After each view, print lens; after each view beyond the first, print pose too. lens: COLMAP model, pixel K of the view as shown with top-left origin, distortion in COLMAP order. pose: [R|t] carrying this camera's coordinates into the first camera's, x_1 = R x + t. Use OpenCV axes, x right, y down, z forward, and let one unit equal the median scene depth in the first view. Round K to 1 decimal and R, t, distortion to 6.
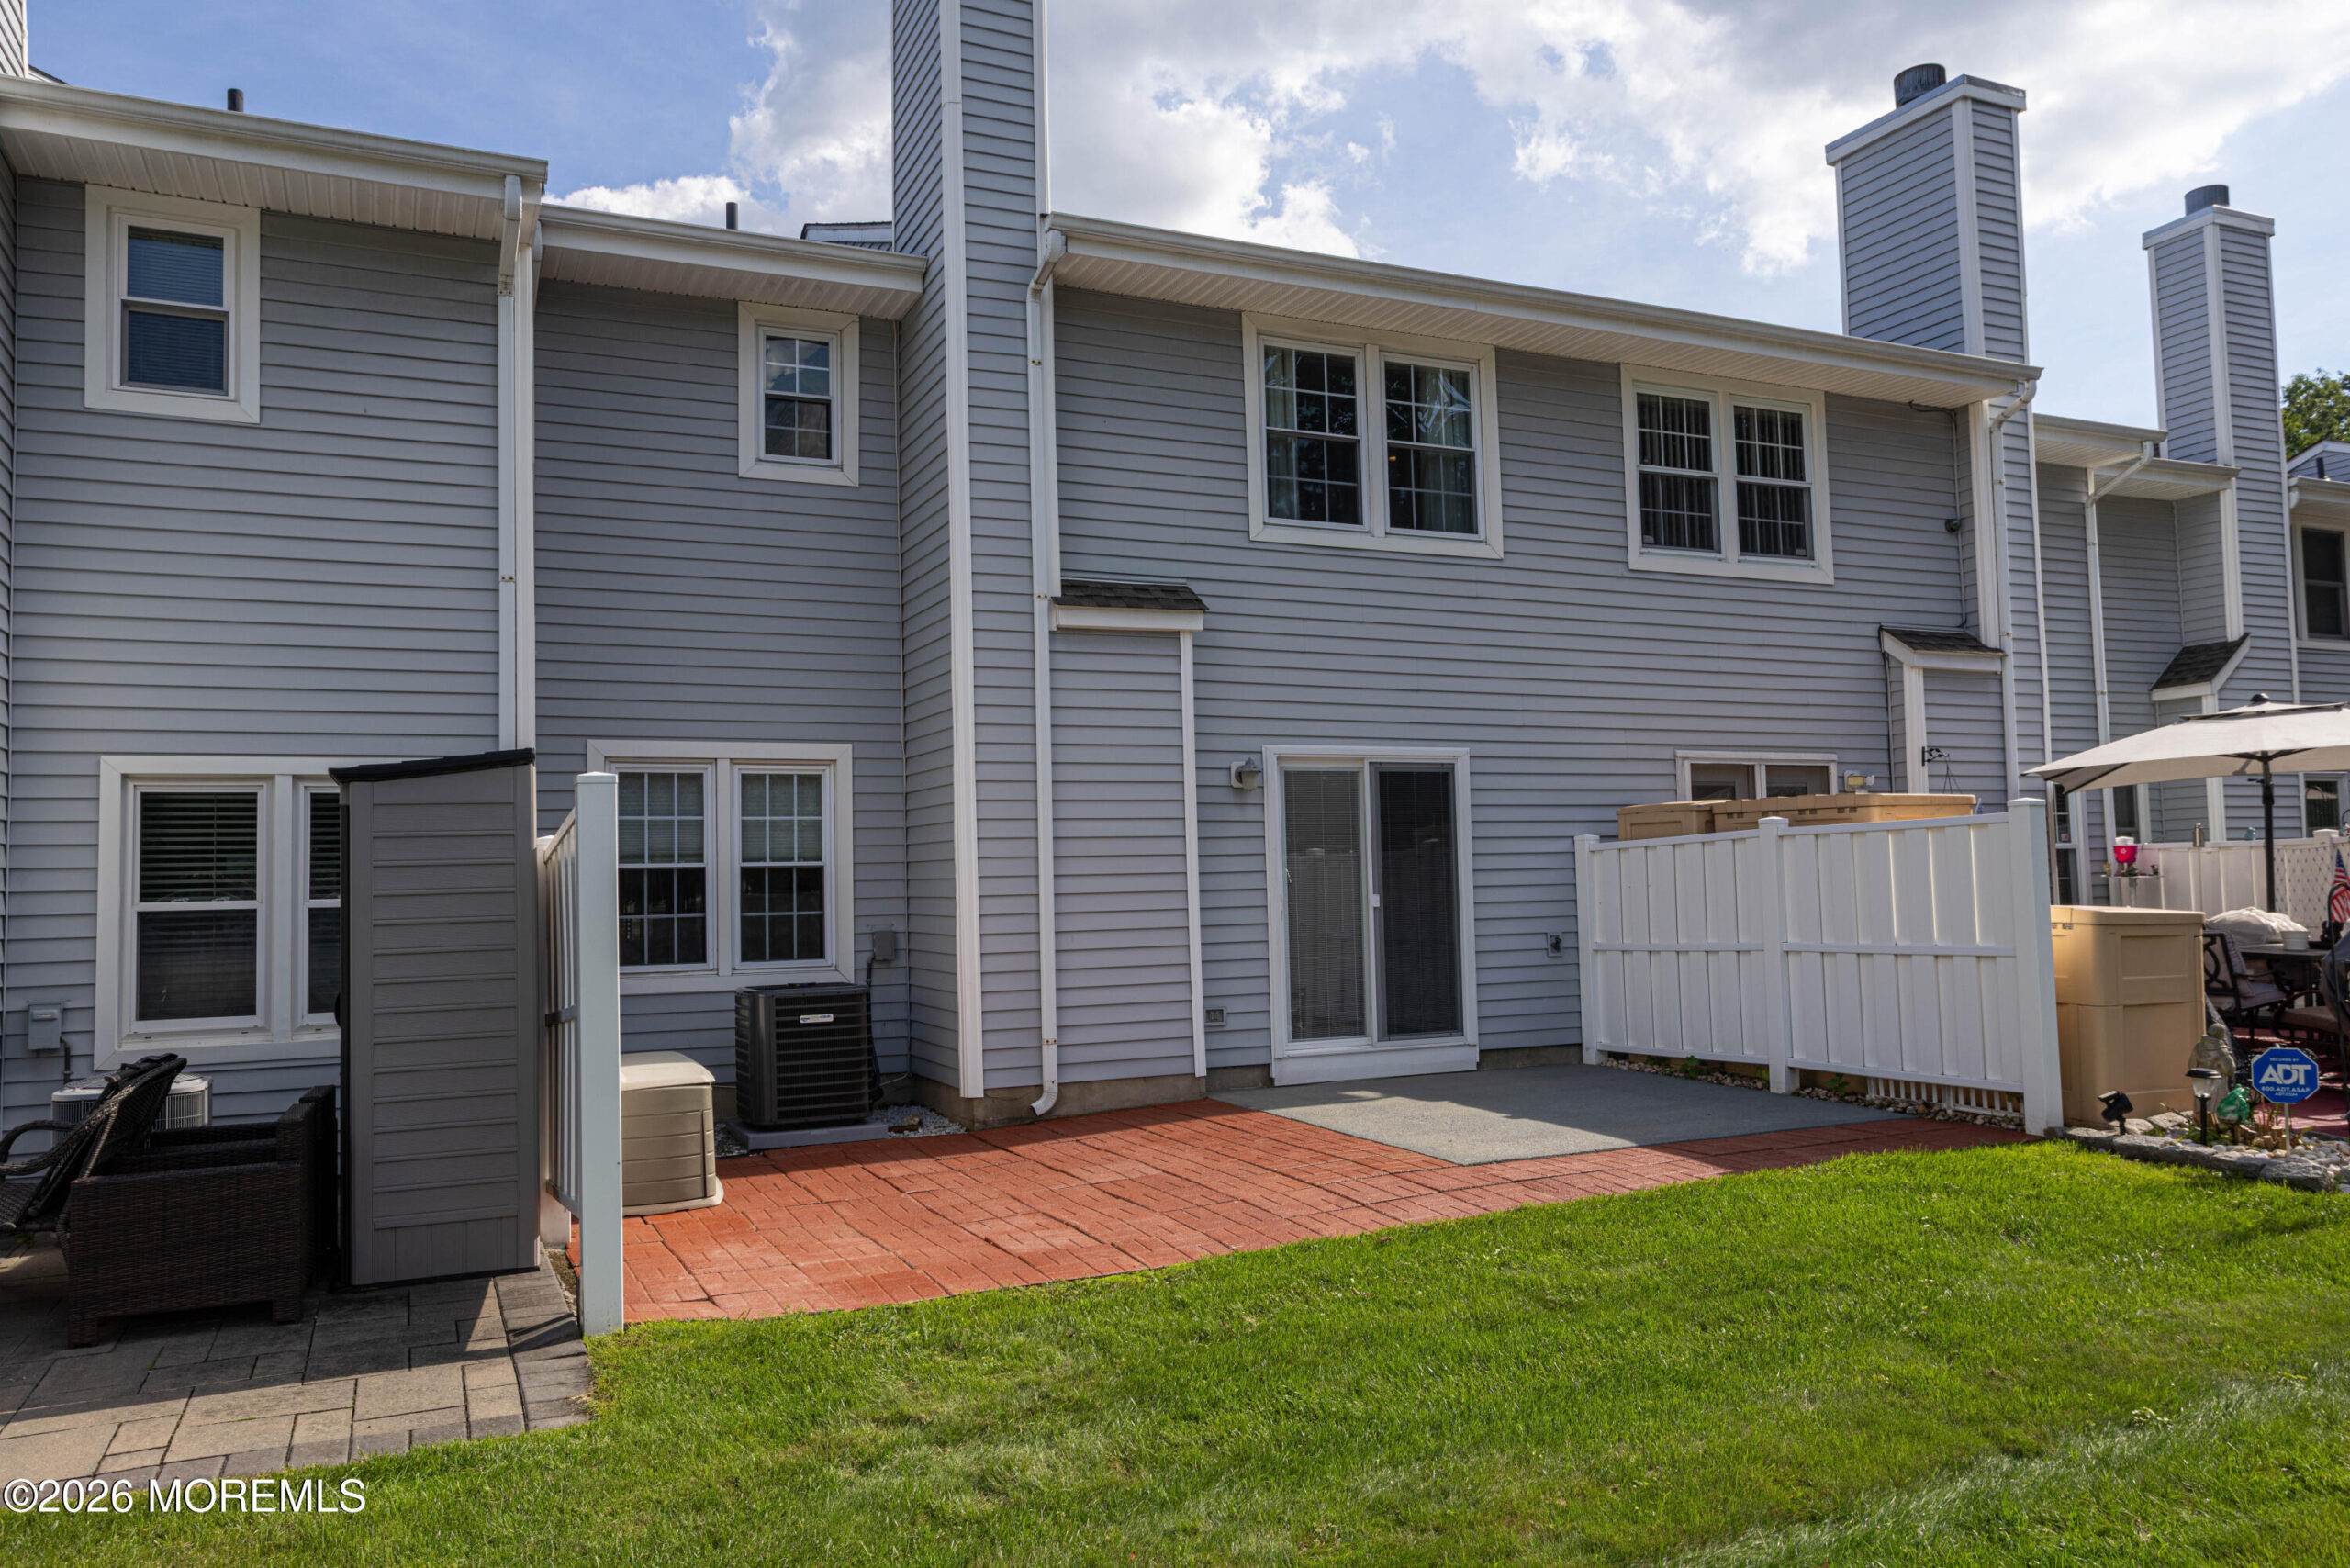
lens RADIAL K [[1722.1, 0, 1198.2], [0, 1722.1, 790.8], [0, 0, 1]] dist [-0.000326, 0.012137]
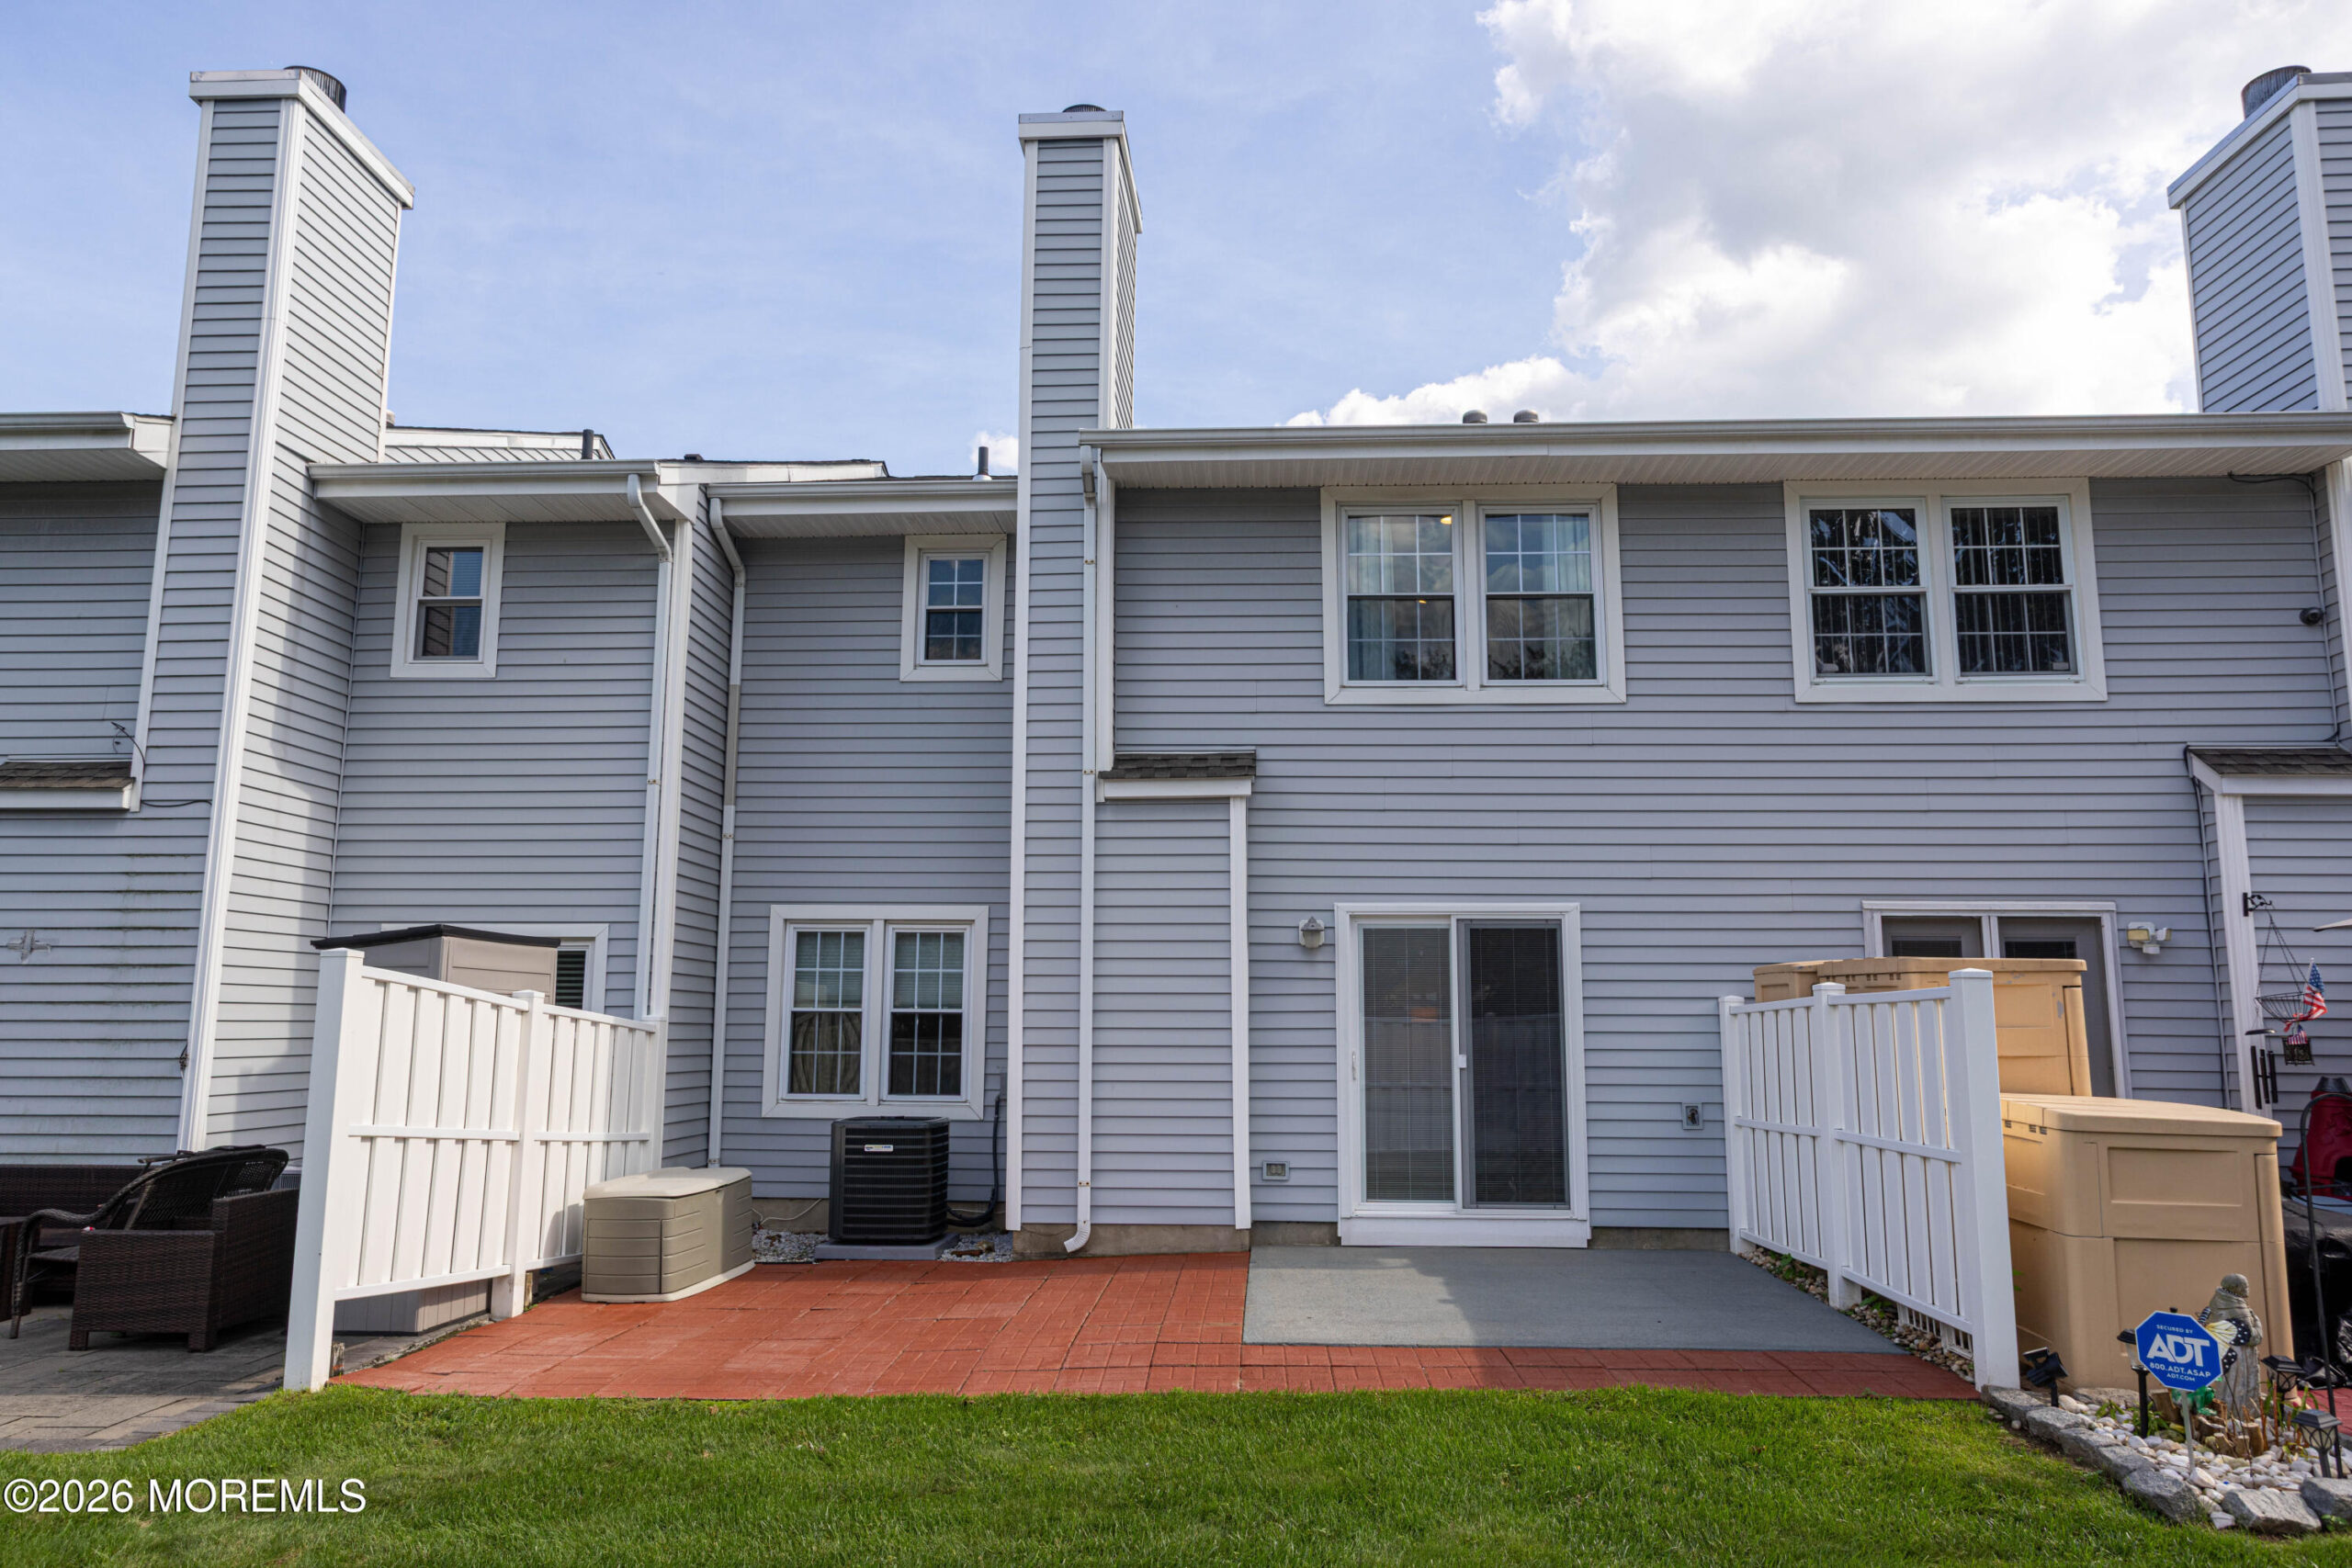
lens RADIAL K [[1624.2, 0, 1170.2], [0, 1624.2, 788.7], [0, 0, 1]] dist [-0.007865, 0.017234]
pose [[0.879667, -0.041156, -0.473807, 0.399604], [0.002279, 0.996602, -0.082336, -0.014684], [0.475585, 0.071349, 0.876771, 0.104564]]
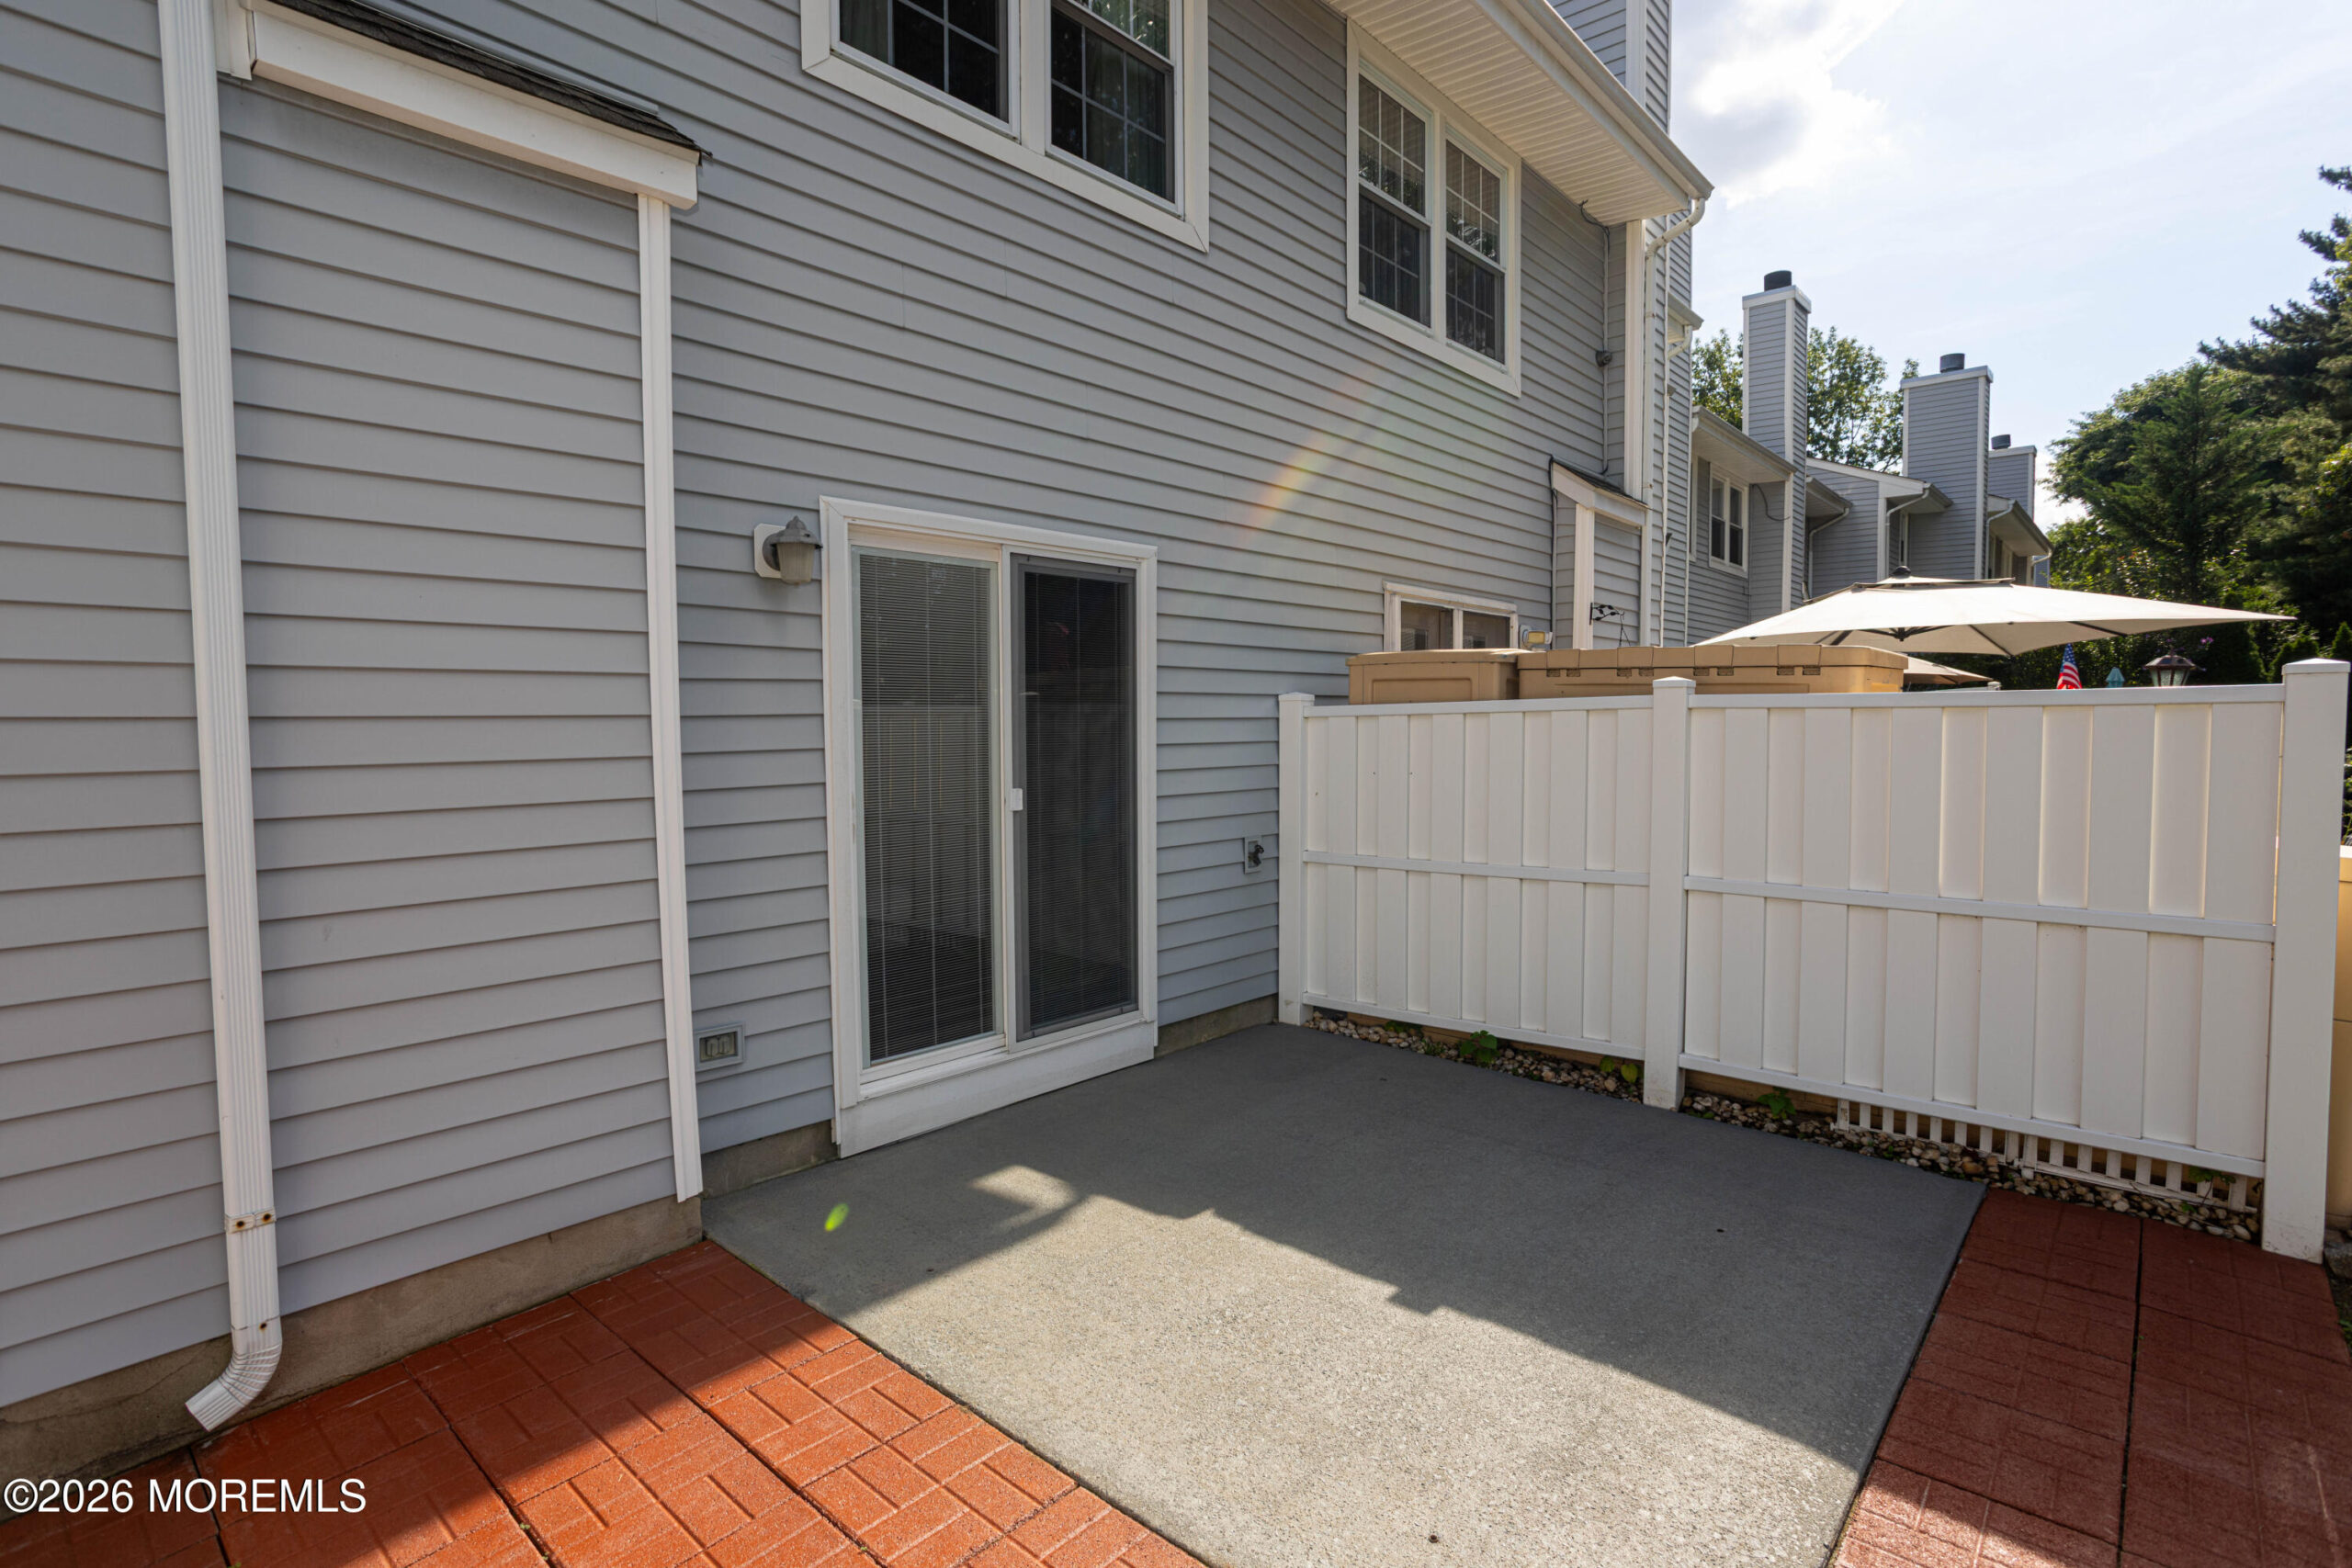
lens RADIAL K [[1170.7, 0, 1173.8], [0, 1170.7, 784.9], [0, 0, 1]] dist [-0.049385, 0.025454]
pose [[0.922995, -0.000310, 0.384811, 0.002143], [-0.041882, 0.993978, 0.101256, 0.017670], [-0.382526, -0.109576, 0.917424, 0.626482]]
